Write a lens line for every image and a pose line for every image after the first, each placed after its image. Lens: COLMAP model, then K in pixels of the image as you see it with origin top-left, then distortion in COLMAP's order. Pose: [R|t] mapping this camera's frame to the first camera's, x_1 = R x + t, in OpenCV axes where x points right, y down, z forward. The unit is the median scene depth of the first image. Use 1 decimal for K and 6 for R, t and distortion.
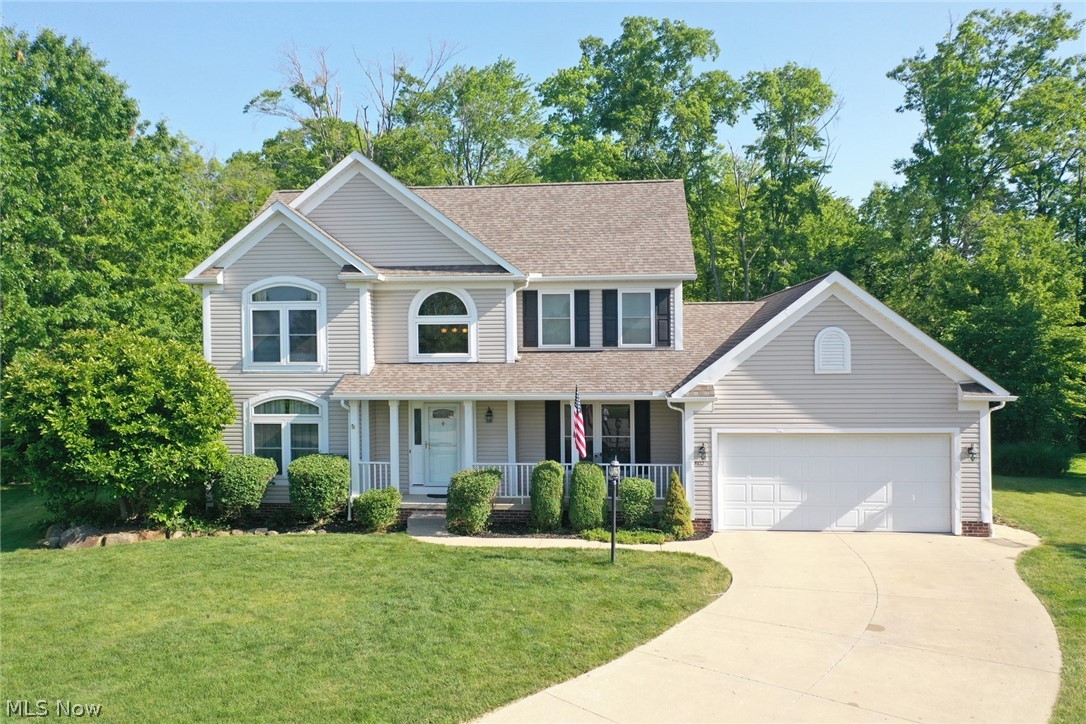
lens RADIAL K [[882.7, 0, 566.0], [0, 882.7, 361.8], [0, 0, 1]] dist [0.002069, 0.005190]
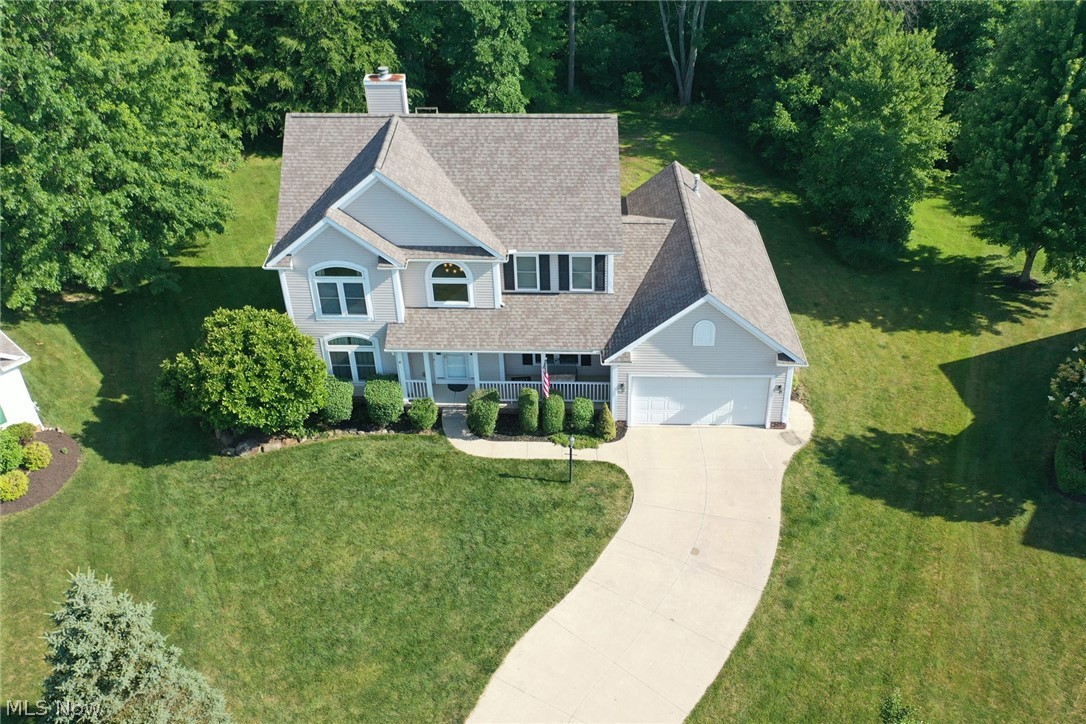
lens RADIAL K [[882.7, 0, 566.0], [0, 882.7, 361.8], [0, 0, 1]] dist [0.002069, 0.005190]
pose [[0.997396, -0.042076, 0.058572, -0.042871], [0.007751, 0.869999, 0.492993, -0.717039], [-0.071701, -0.491255, 0.868059, -0.379554]]
